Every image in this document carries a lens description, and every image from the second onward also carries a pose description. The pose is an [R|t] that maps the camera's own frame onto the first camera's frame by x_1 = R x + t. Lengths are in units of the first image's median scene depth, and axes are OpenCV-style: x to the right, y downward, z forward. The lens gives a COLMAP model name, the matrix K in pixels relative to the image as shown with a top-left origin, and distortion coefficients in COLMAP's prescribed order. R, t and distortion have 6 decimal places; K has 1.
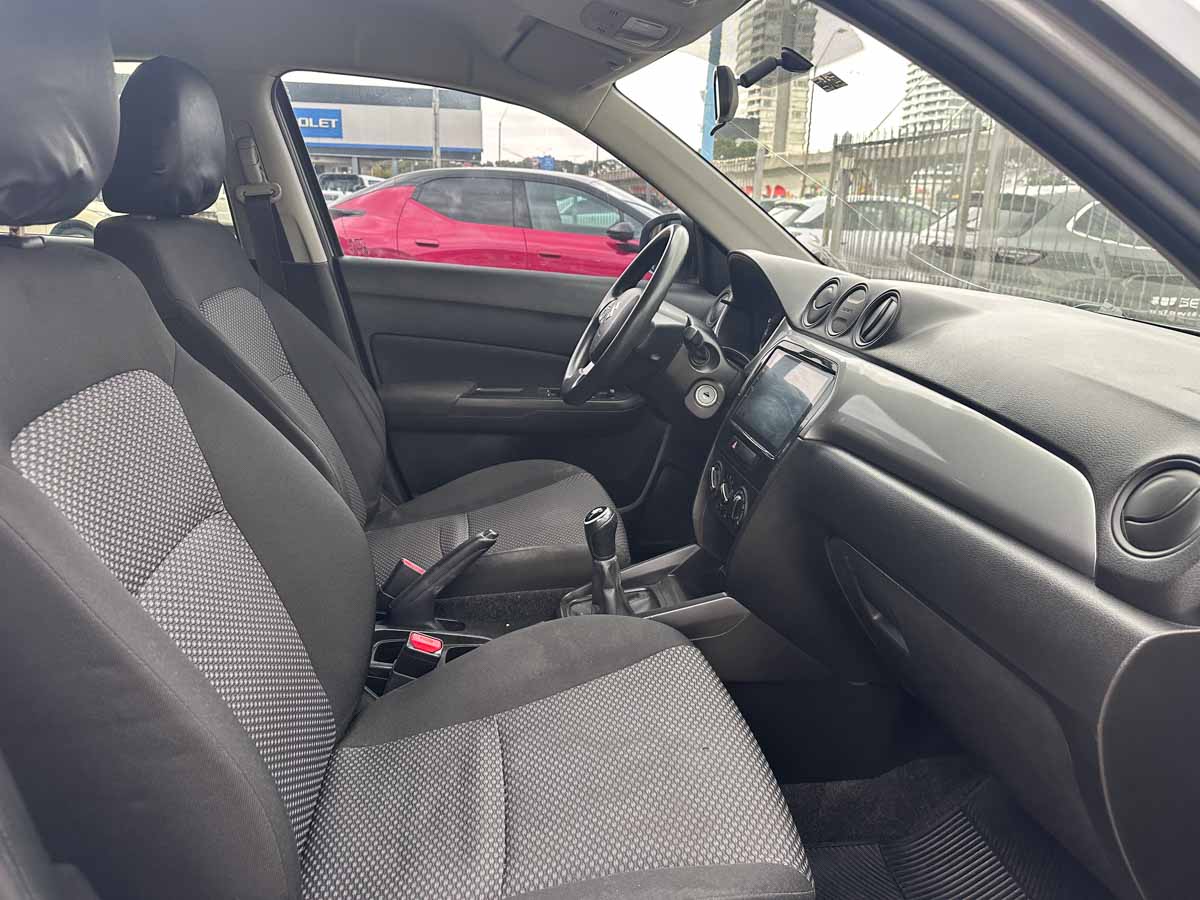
lens RADIAL K [[845.8, 0, 575.2], [0, 845.8, 444.2], [0, 0, 1]] dist [0.005756, -0.022810]
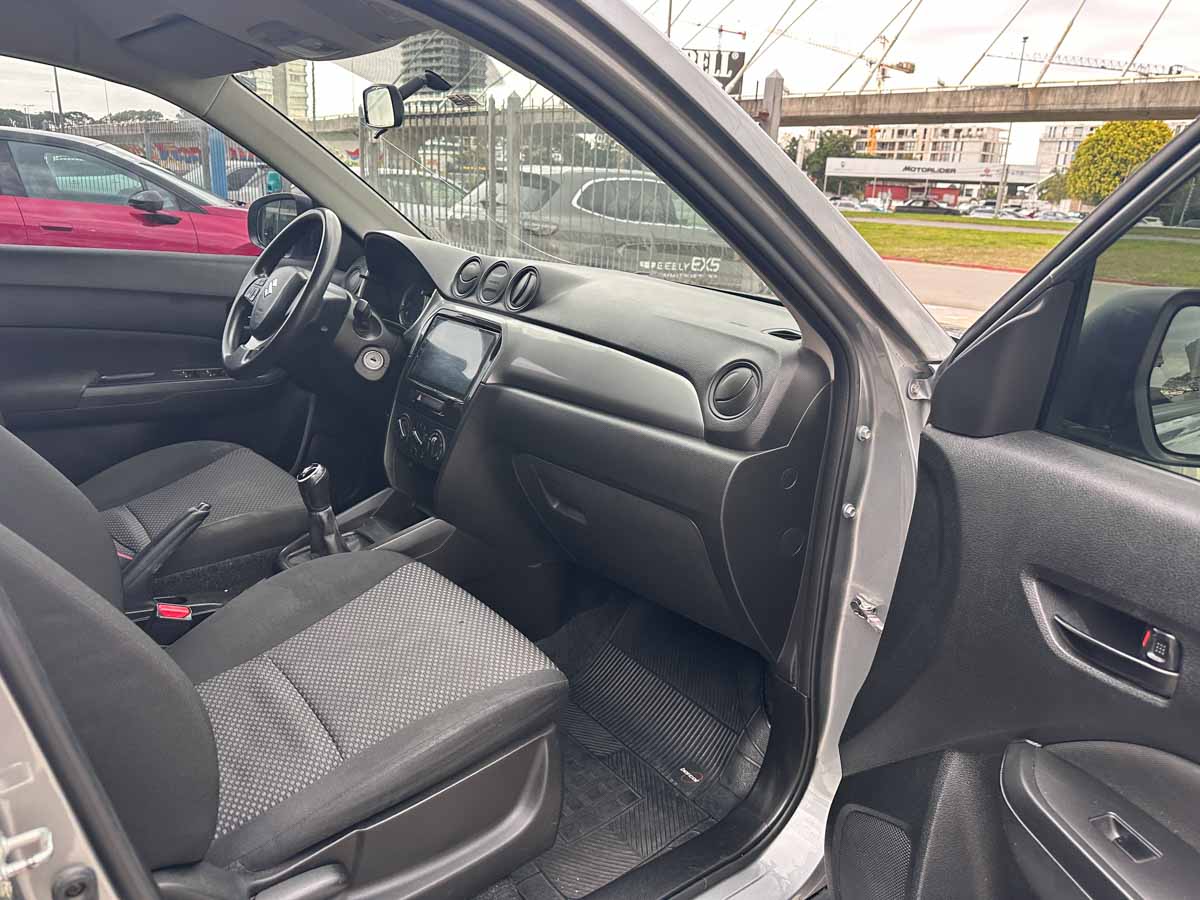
lens RADIAL K [[845.8, 0, 607.2], [0, 845.8, 459.6], [0, 0, 1]] dist [0.005756, -0.022810]
pose [[0.841922, -0.146154, 0.519430, -0.214179], [0.118367, 0.989197, 0.086478, 0.015286], [-0.526457, -0.011324, 0.850126, -0.166574]]
